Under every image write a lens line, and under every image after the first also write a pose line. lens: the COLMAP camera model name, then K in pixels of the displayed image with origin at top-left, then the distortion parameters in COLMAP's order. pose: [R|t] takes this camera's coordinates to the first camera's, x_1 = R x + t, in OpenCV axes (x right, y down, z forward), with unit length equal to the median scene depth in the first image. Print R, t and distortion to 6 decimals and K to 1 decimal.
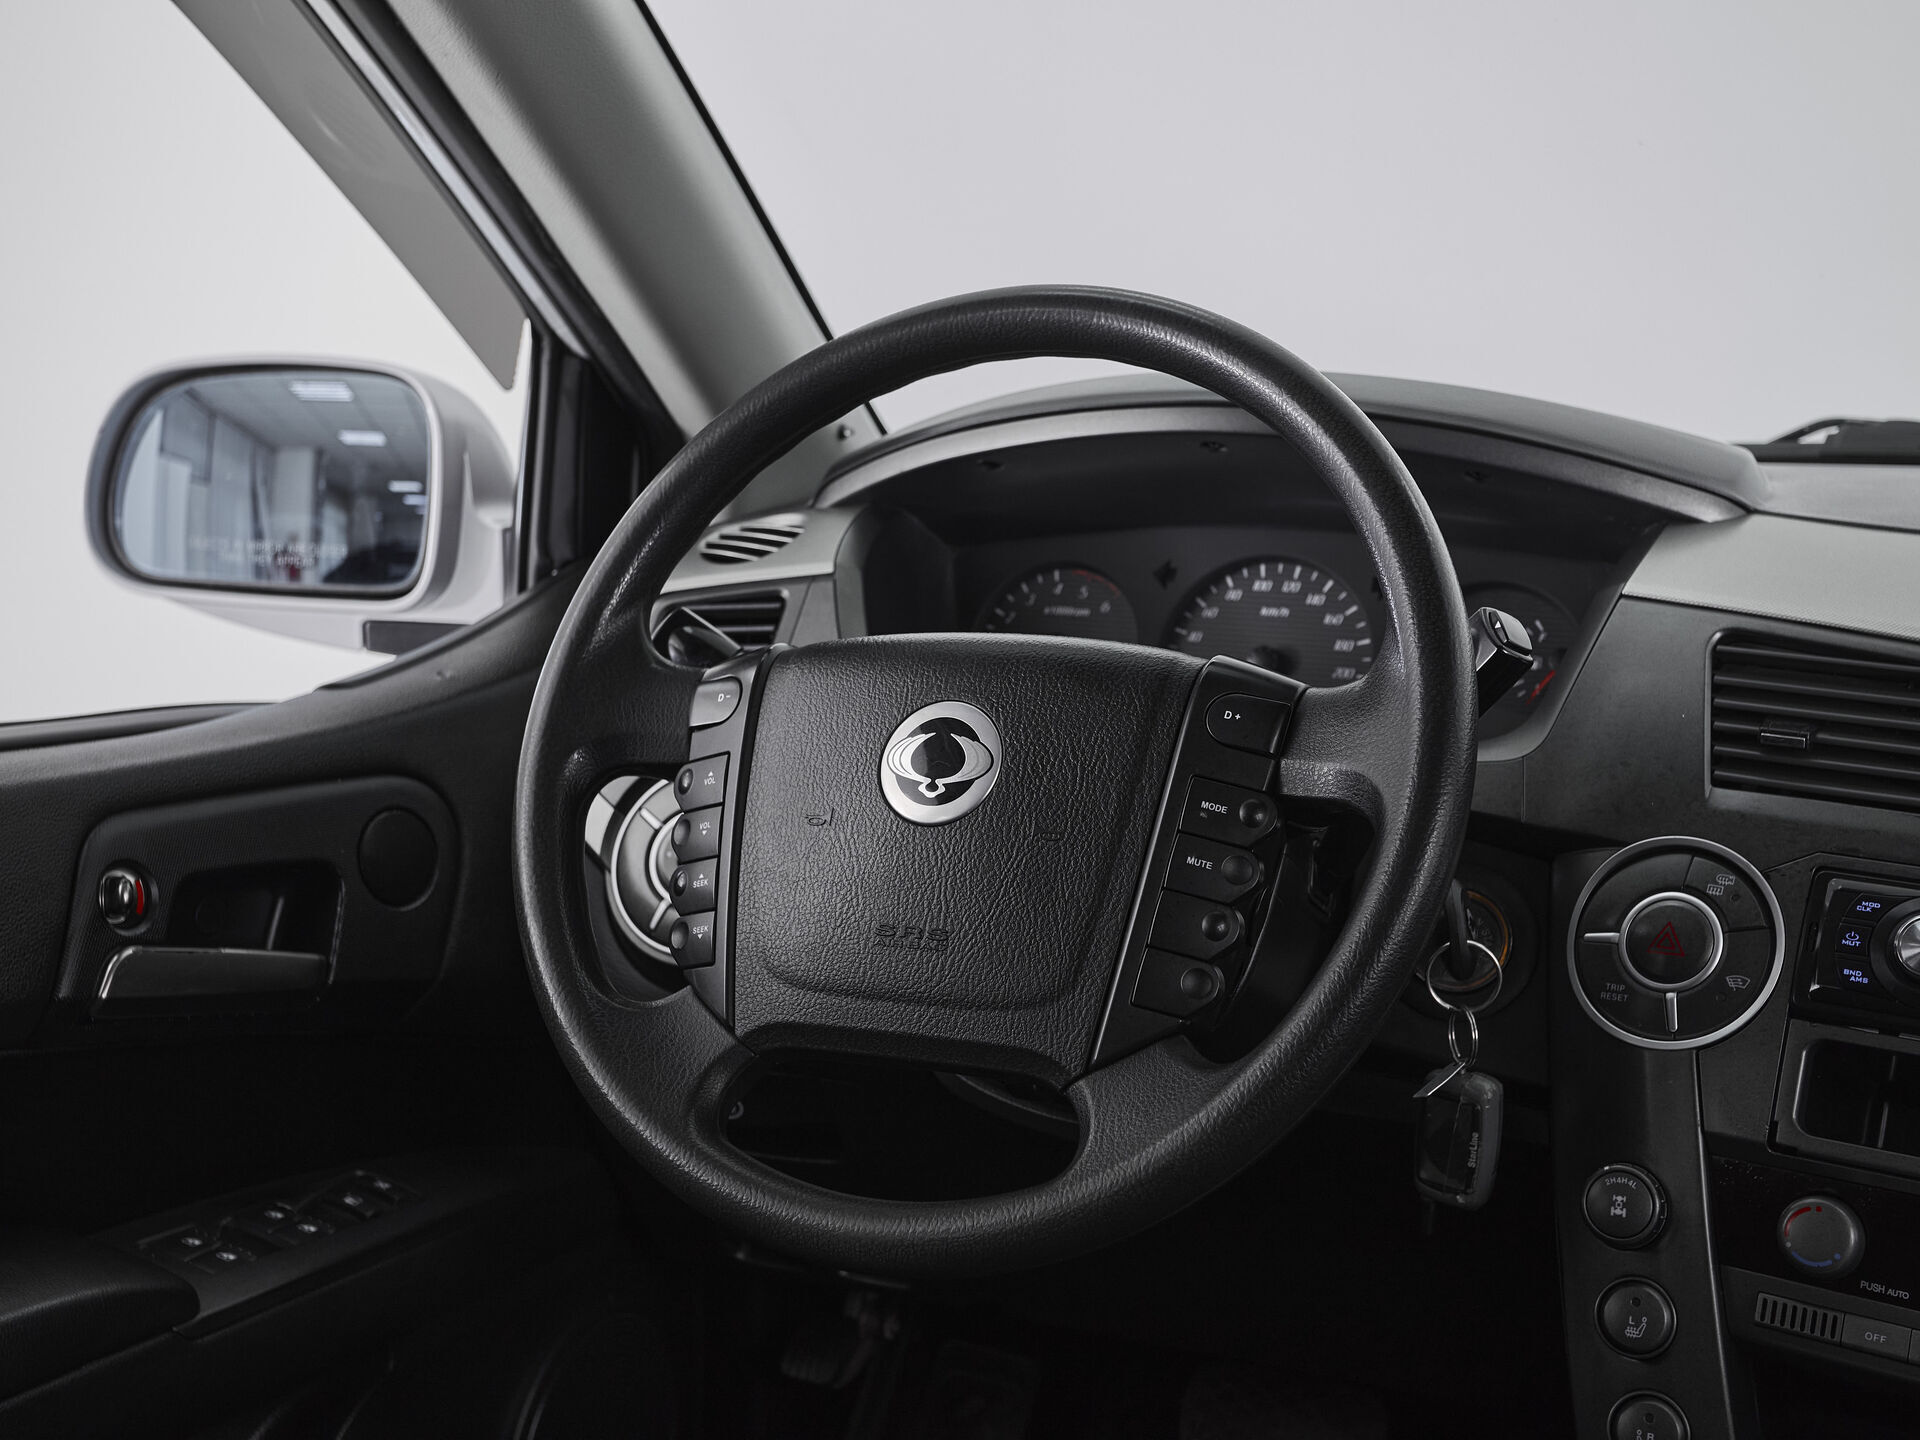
lens RADIAL K [[2327.2, 0, 952.9], [0, 2327.2, 718.9], [0, 0, 1]] dist [0.018214, 0.091404]
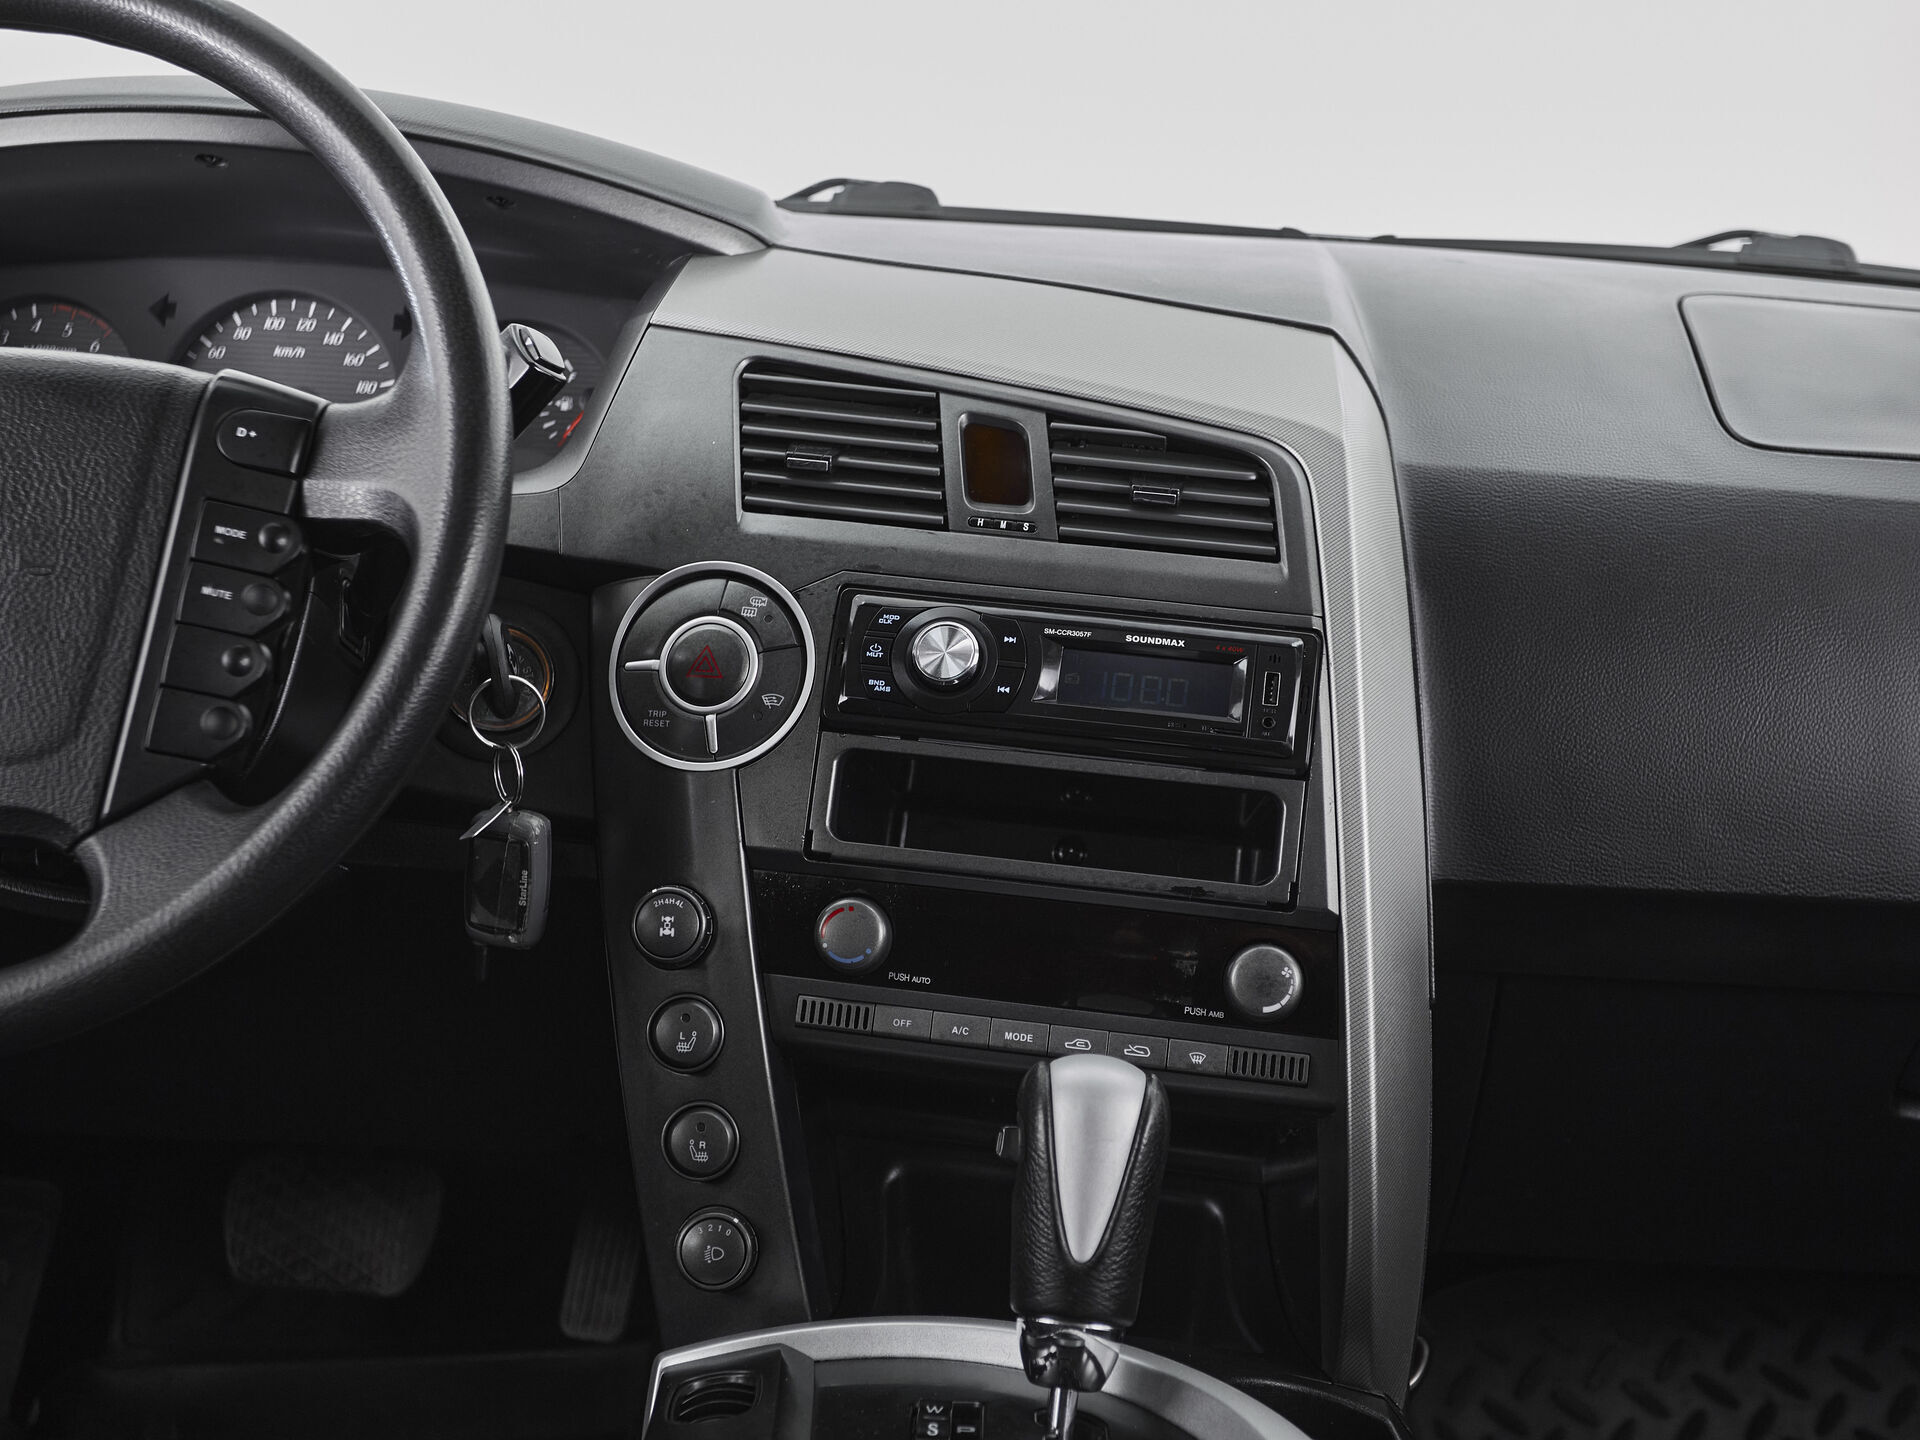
lens RADIAL K [[2327.2, 0, 952.9], [0, 2327.2, 718.9], [0, 0, 1]] dist [0.018214, 0.091404]
pose [[0.916436, -0.052519, 0.396719, 0.004003], [0.021118, 0.996316, 0.083112, 0.037430], [-0.399623, -0.067789, 0.914170, 0.037128]]
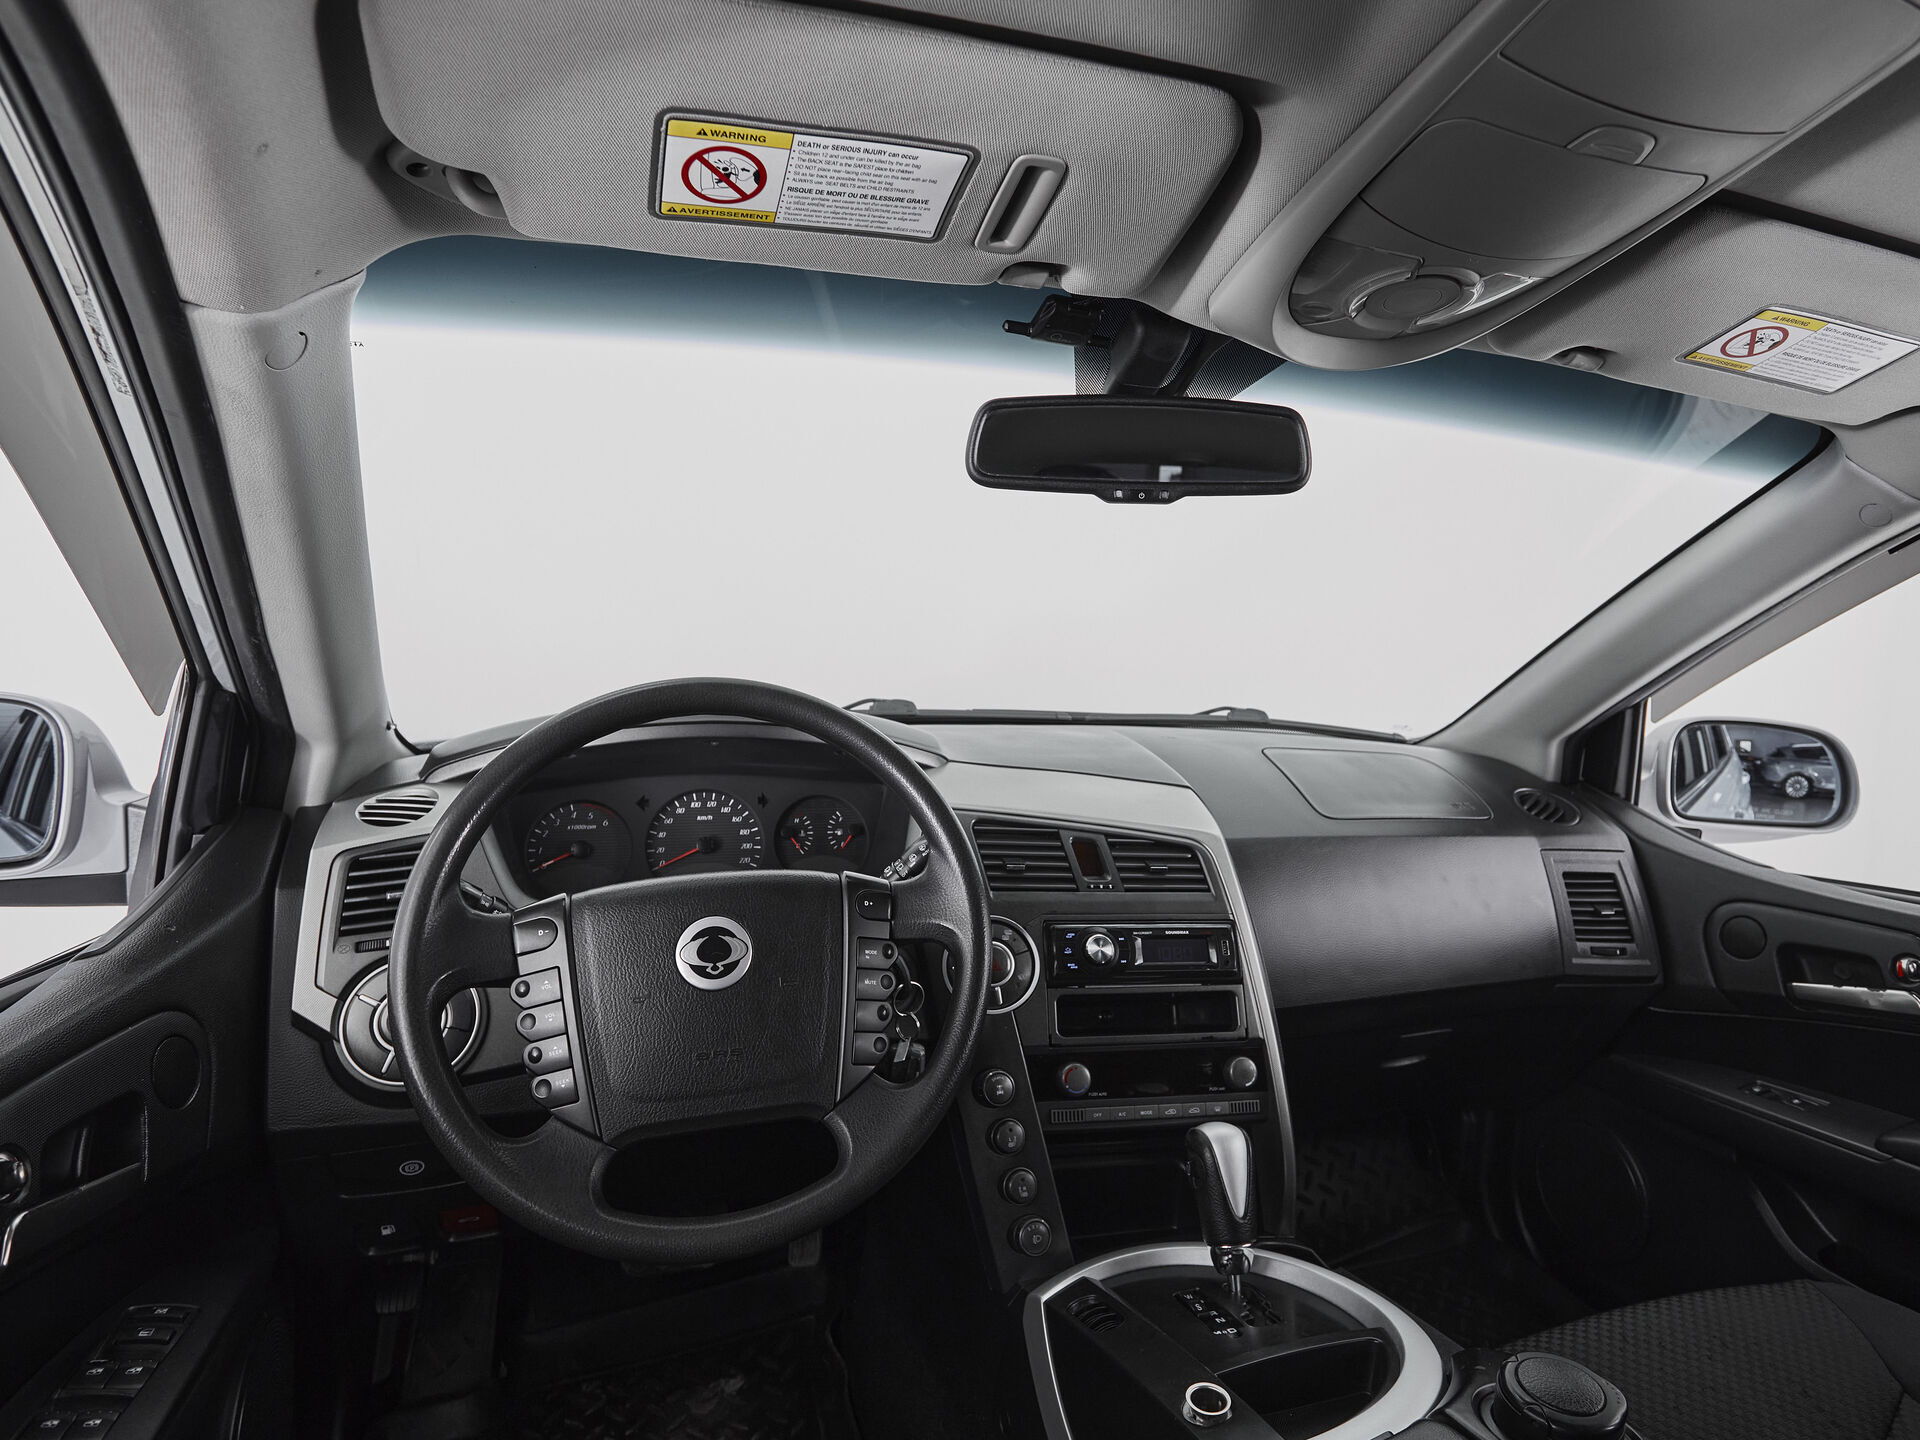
lens RADIAL K [[1060.7, 0, 1010.7], [0, 1060.7, 718.9], [0, 0, 1]] dist [-0.006287, -0.000744]
pose [[0.713847, -0.046587, 0.698750, -0.387750], [0.078876, 0.996784, -0.014122, -0.125912], [-0.695846, 0.065195, 0.715226, 0.239457]]
